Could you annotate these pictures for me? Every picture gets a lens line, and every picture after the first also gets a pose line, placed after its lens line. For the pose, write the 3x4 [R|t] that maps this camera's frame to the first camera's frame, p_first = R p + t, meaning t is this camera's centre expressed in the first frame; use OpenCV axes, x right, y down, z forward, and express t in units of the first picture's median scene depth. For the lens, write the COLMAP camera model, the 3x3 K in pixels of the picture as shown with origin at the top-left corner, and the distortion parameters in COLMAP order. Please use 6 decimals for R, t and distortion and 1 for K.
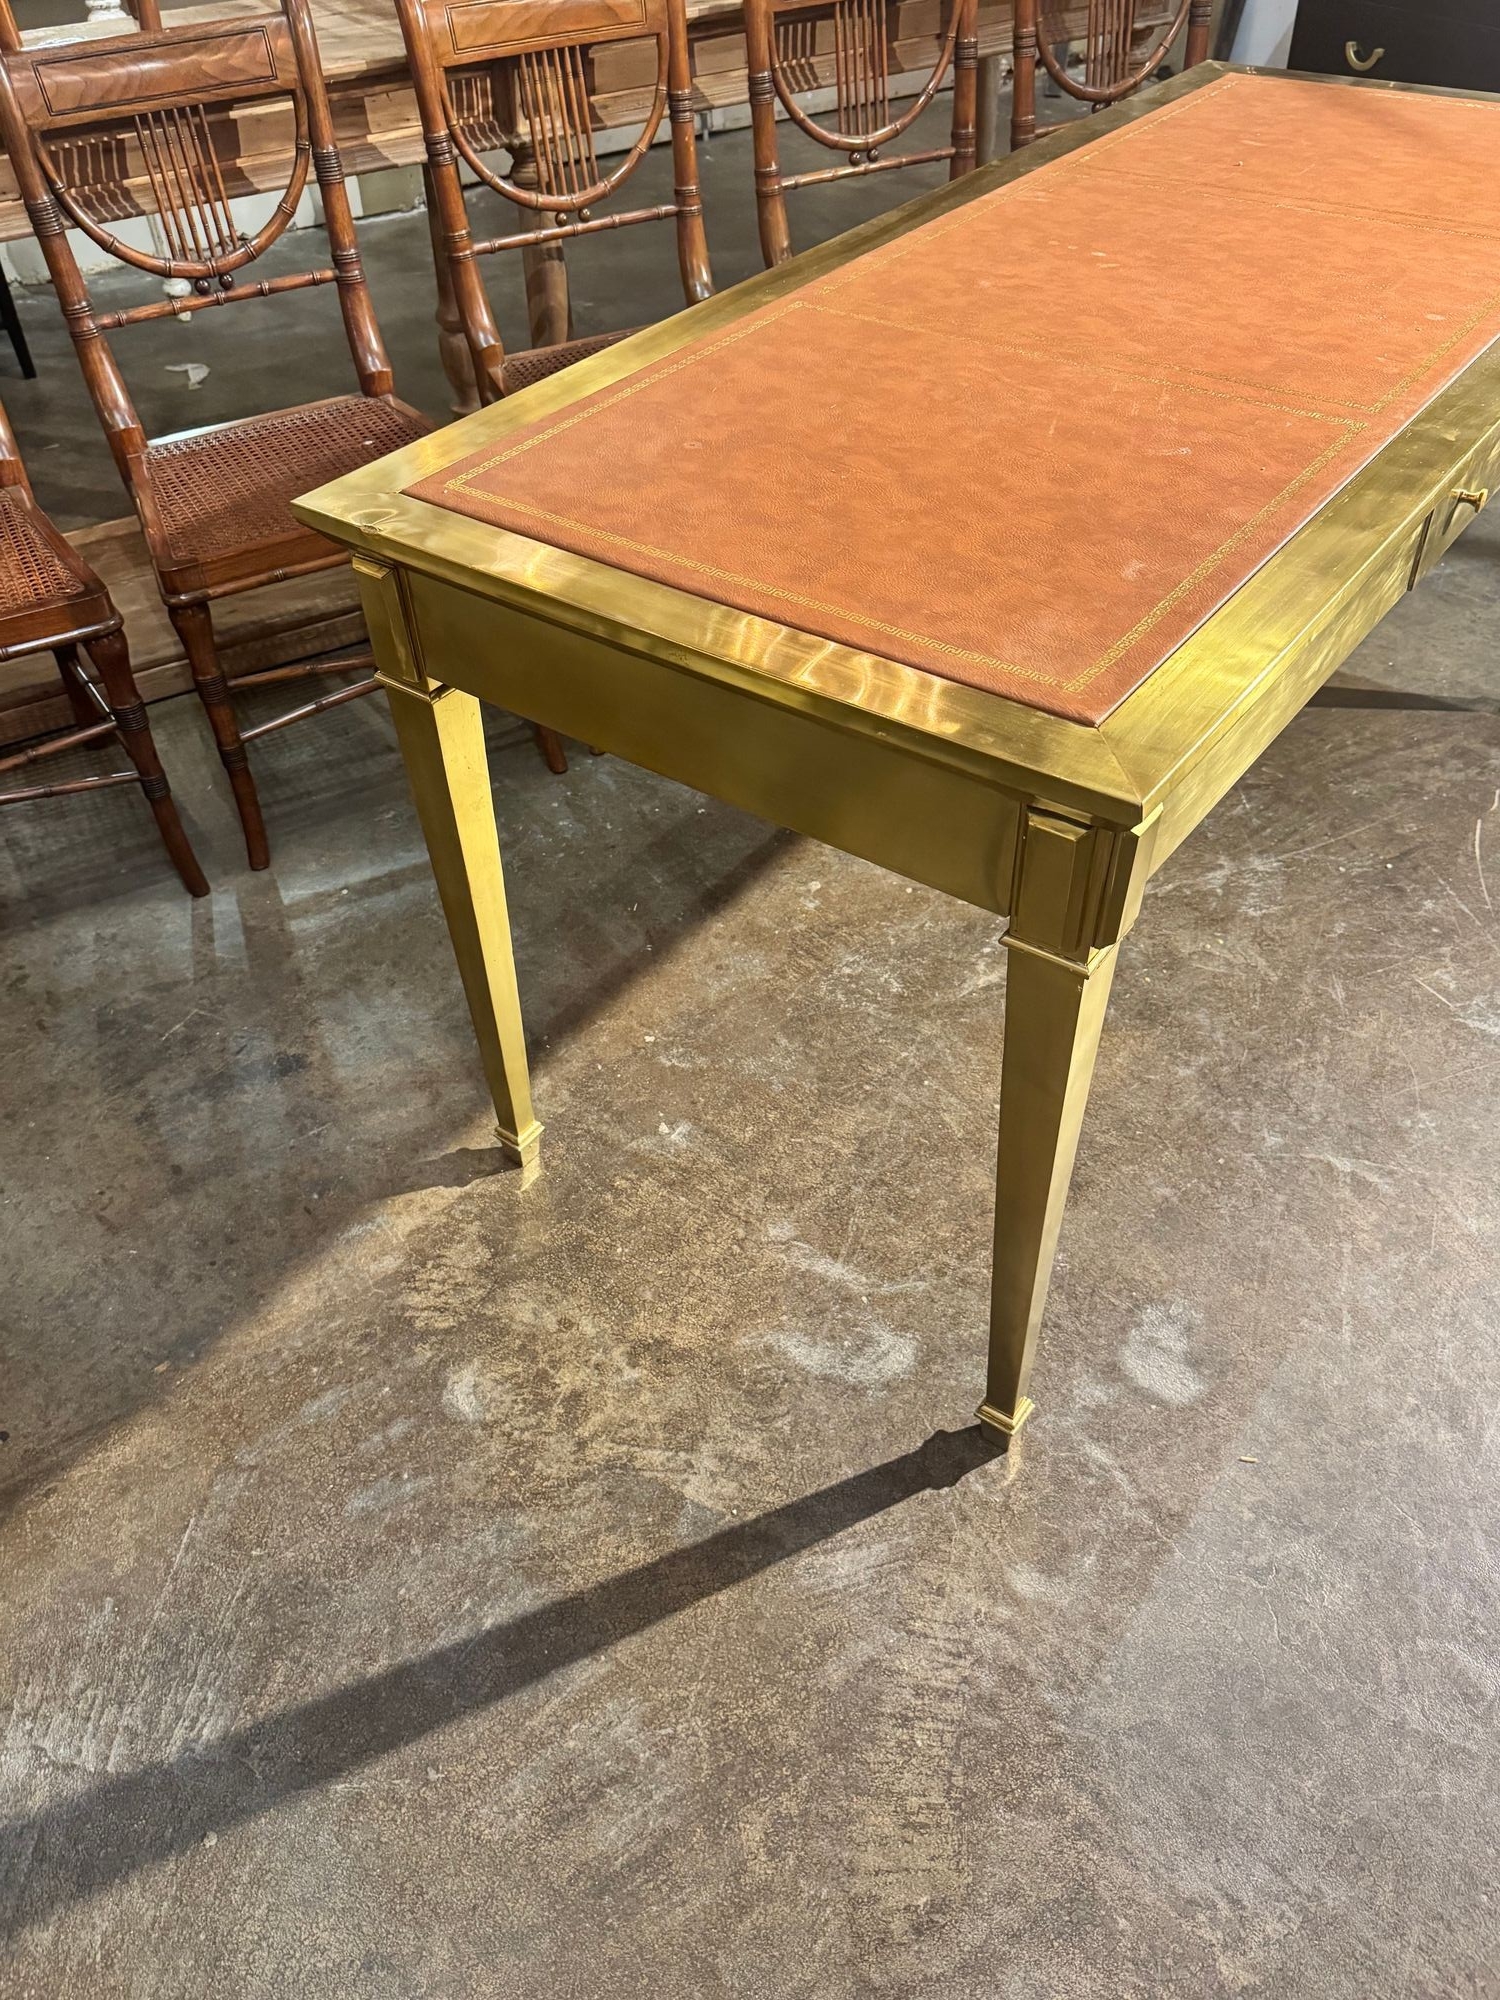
lens RADIAL K [[1530.3, 0, 732.0], [0, 1530.3, 1003.1], [0, 0, 1]] dist [0.068608, -0.107586]
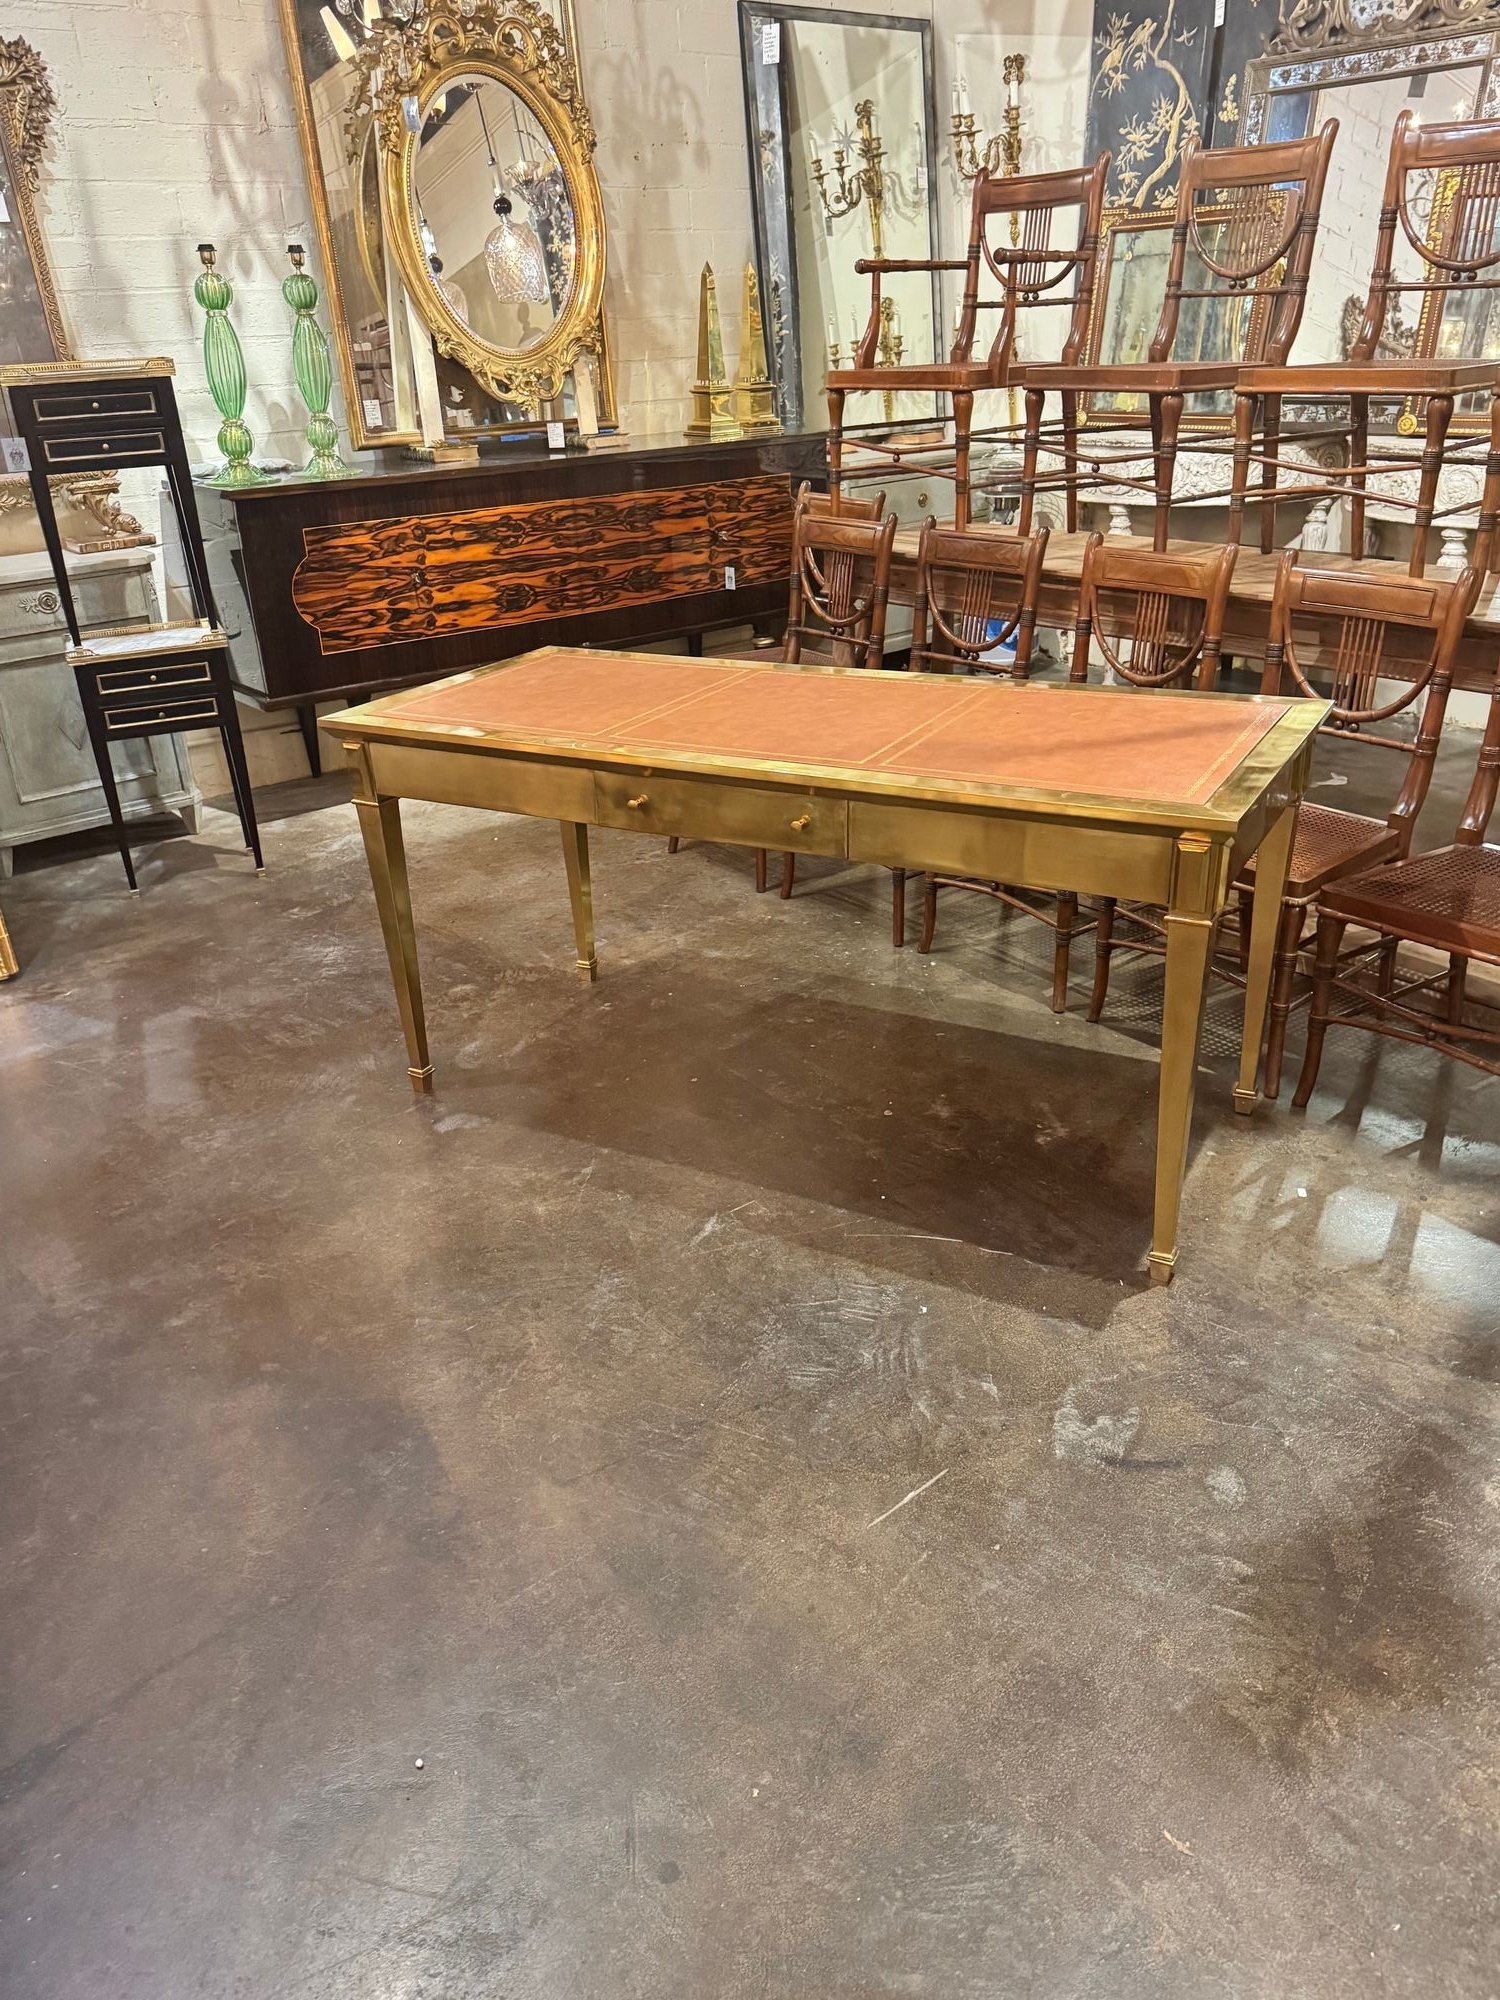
lens RADIAL K [[1479.3, 0, 762.2], [0, 1479.3, 994.6], [0, 0, 1]] dist [0.043279, -0.052927]
pose [[0.150393, 0.436078, -0.887253, 1.964686], [-0.643040, 0.724823, 0.247247, -0.620143], [0.750920, 0.533355, 0.389424, 0.448512]]
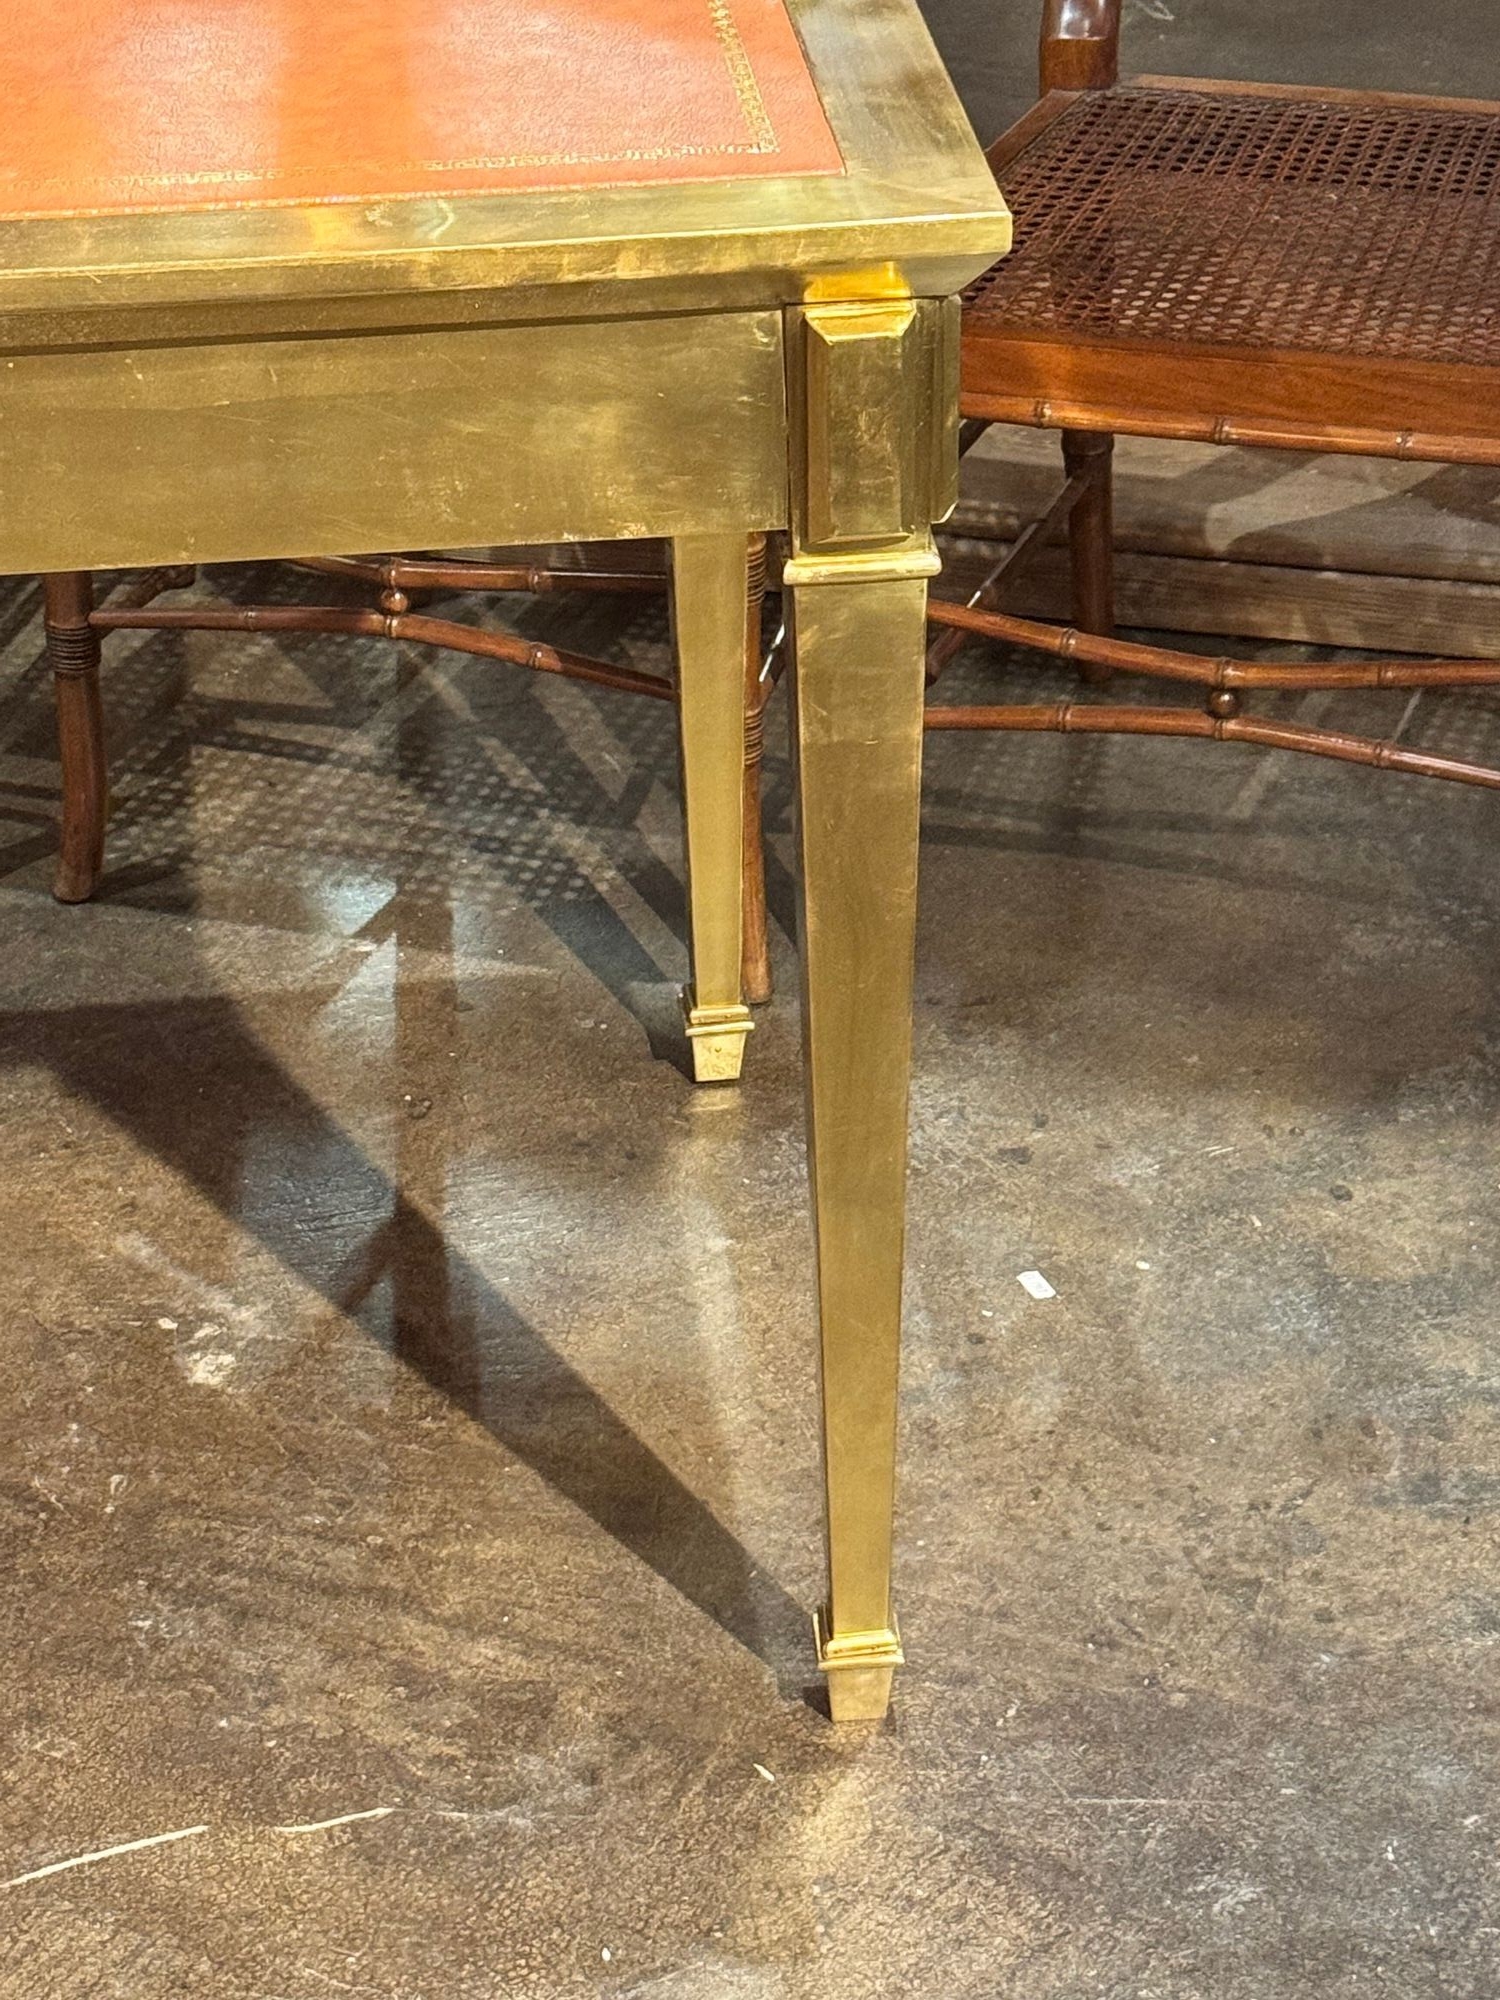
lens RADIAL K [[4839.7, 0, 734.0], [0, 4839.7, 1073.7], [0, 0, 1]] dist [0.180611, 0.000000]
pose [[0.692949, 0.390988, -0.605764, 1.609752], [-0.487731, 0.872976, 0.005531, -0.456152], [0.530980, 0.291617, 0.795625, 0.210292]]
